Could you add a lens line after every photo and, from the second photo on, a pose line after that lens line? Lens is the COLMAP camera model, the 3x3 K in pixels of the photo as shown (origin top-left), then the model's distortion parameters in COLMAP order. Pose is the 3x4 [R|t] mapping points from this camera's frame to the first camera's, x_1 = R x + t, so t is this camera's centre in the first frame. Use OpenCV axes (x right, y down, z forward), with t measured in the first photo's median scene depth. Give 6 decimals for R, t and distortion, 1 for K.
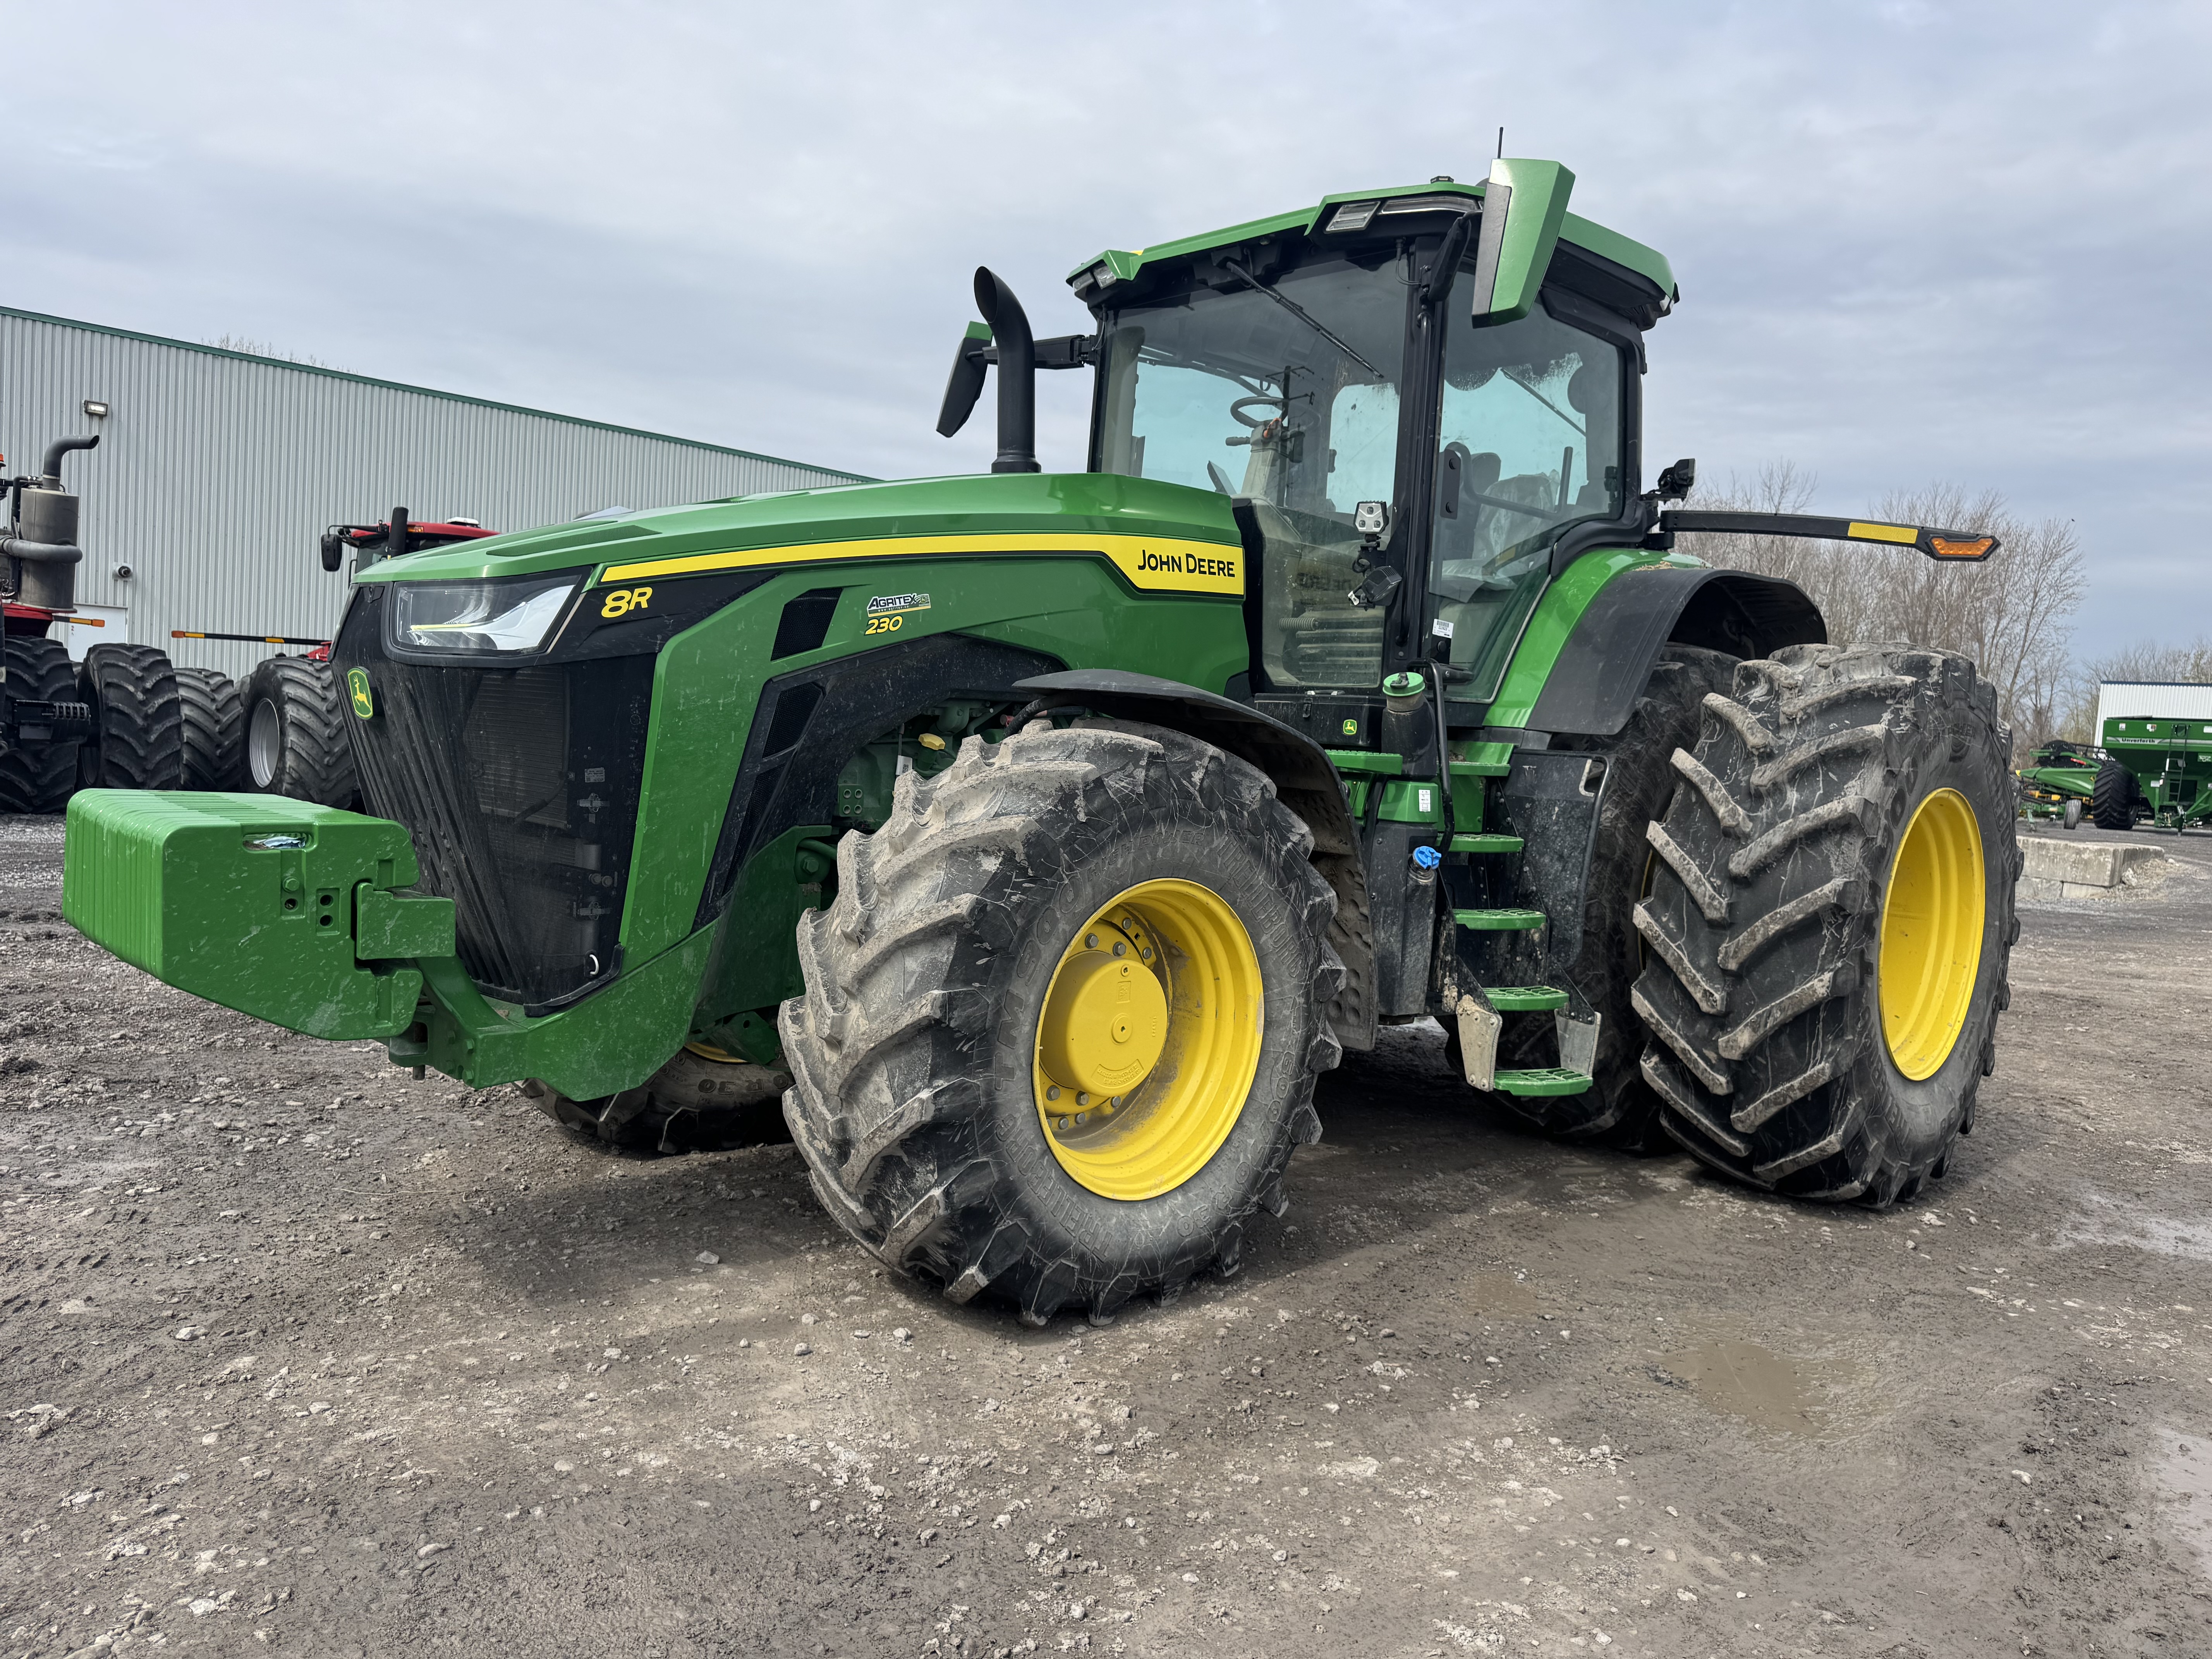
lens RADIAL K [[1570.6, 0, 1095.4], [0, 1570.6, 841.8], [0, 0, 1]] dist [0.000067, -0.009492]
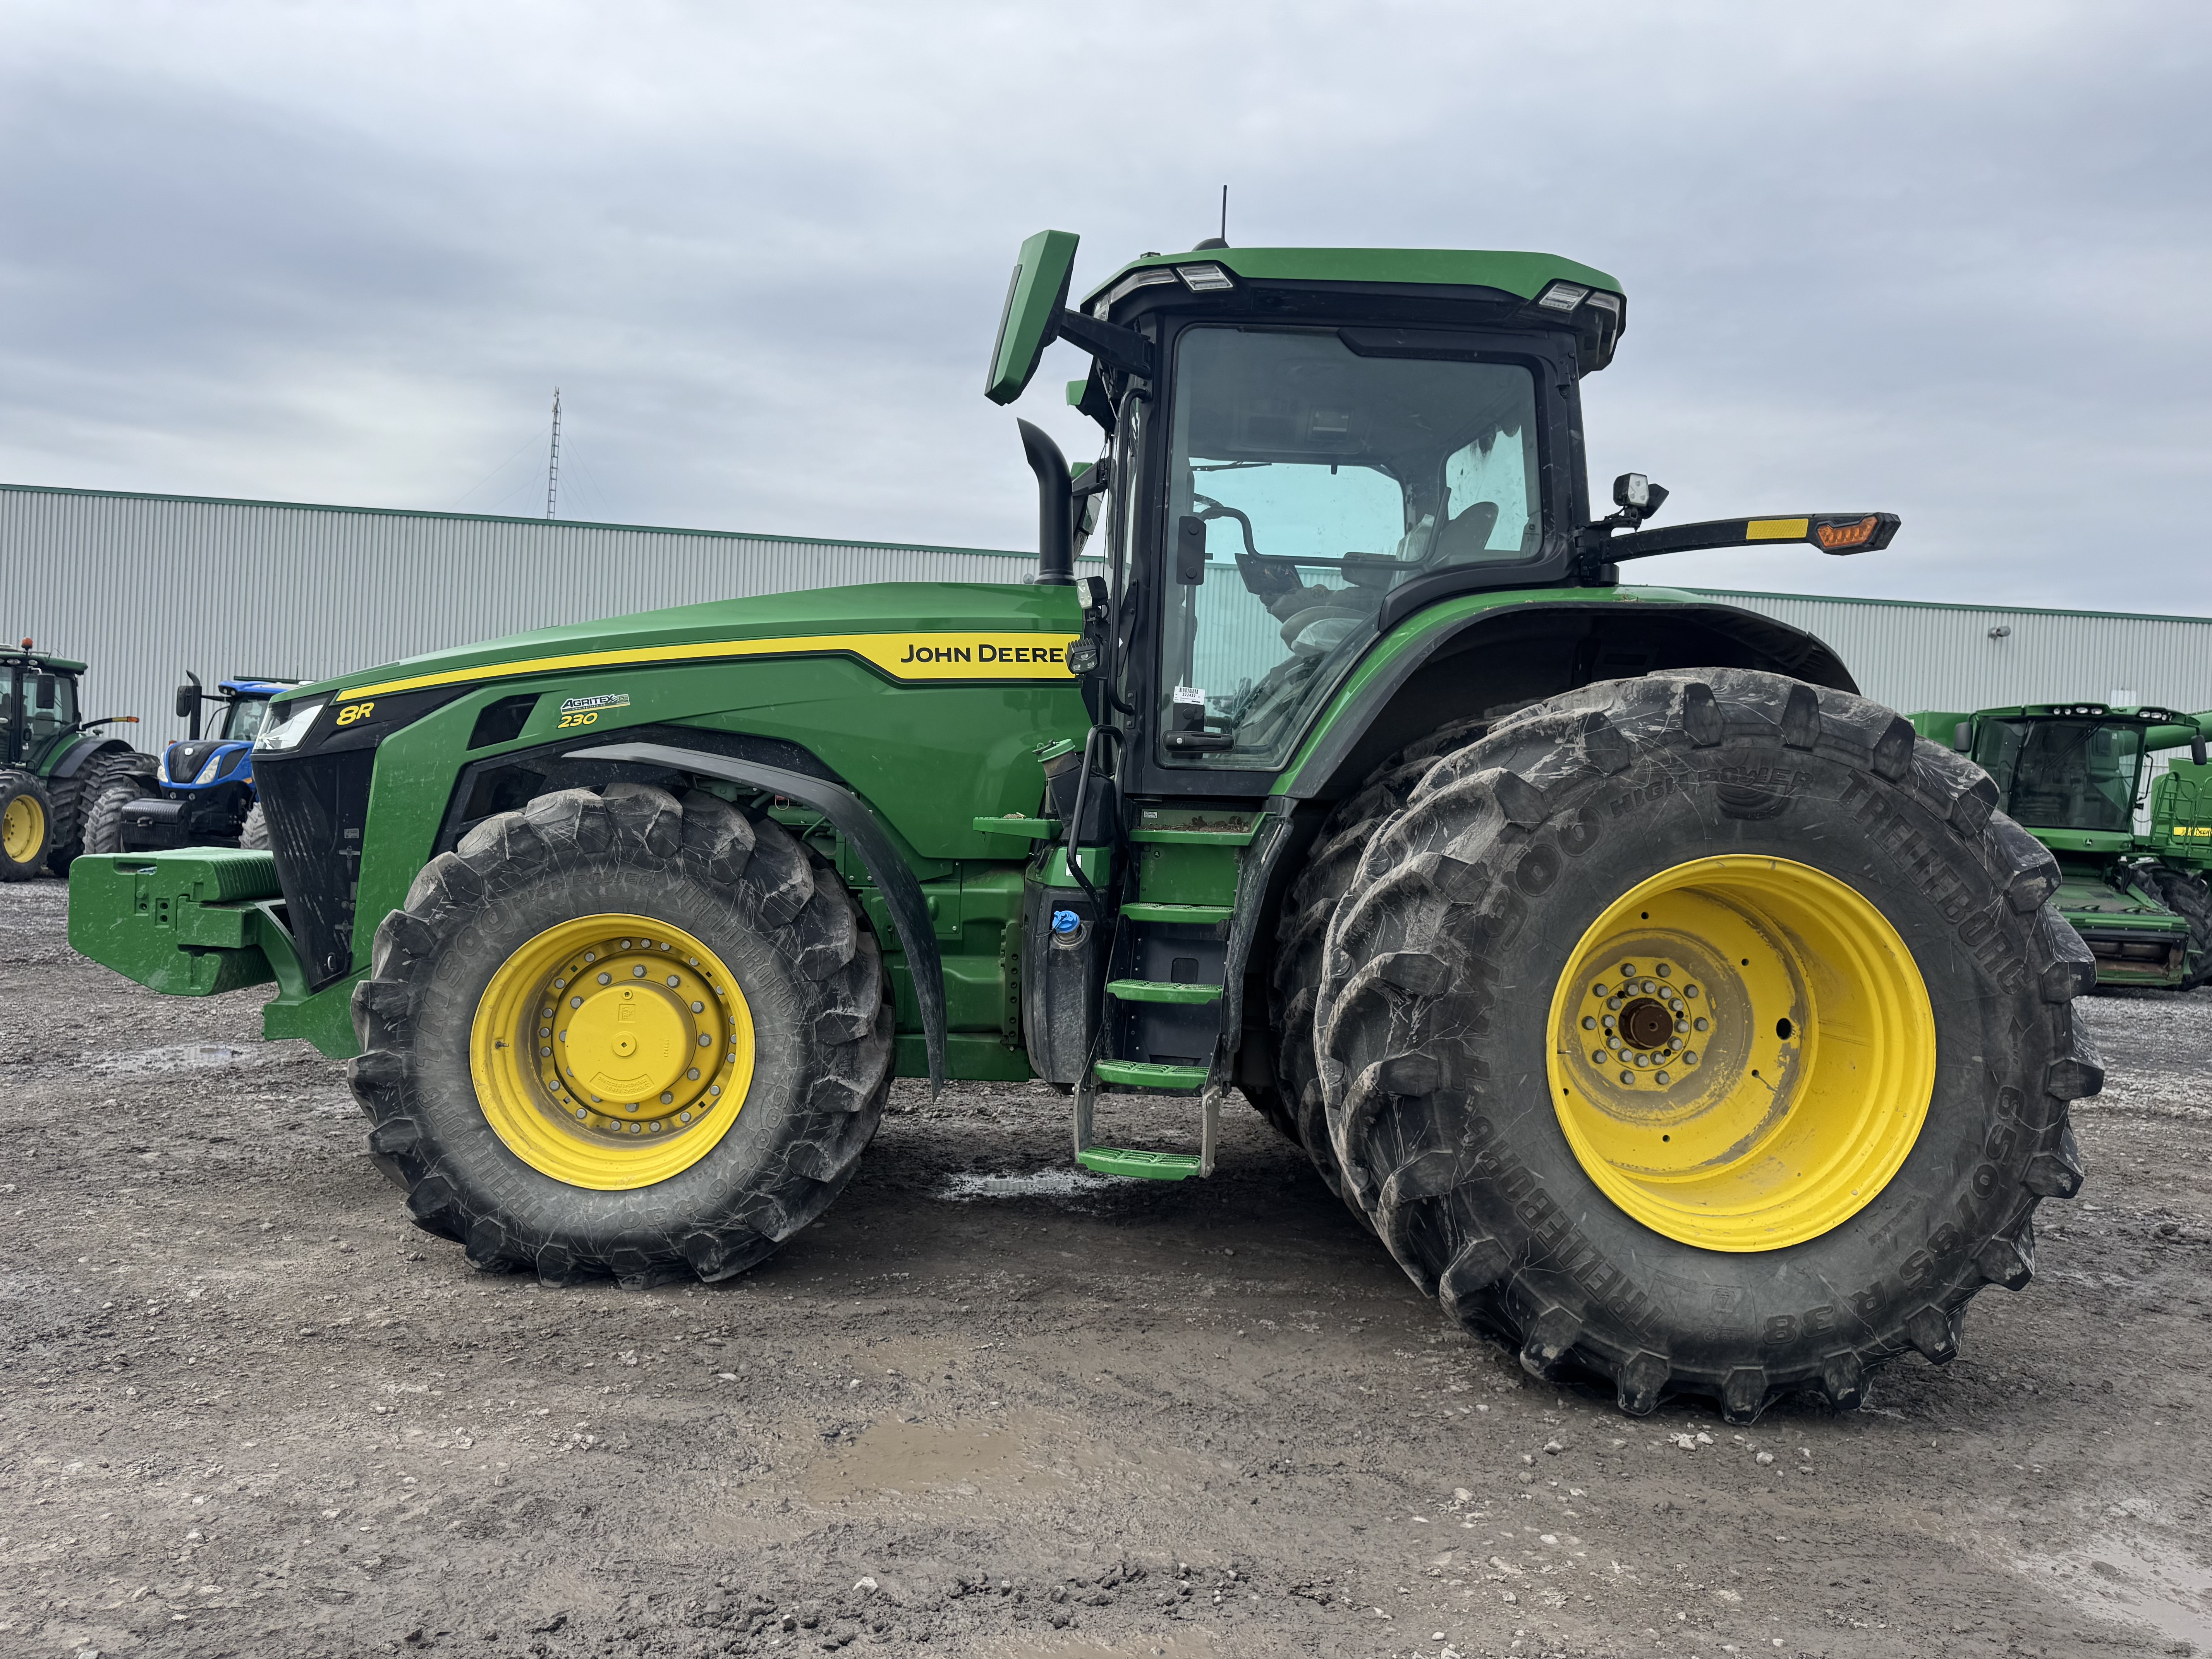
lens RADIAL K [[1570.6, 0, 1101.5], [0, 1570.6, 816.2], [0, 0, 1]] dist [0.000067, -0.009492]
pose [[0.763200, -0.027740, -0.645567, 1.089772], [-0.048338, 0.993828, -0.099851, 0.051035], [0.644352, 0.107411, 0.757148, 0.328765]]
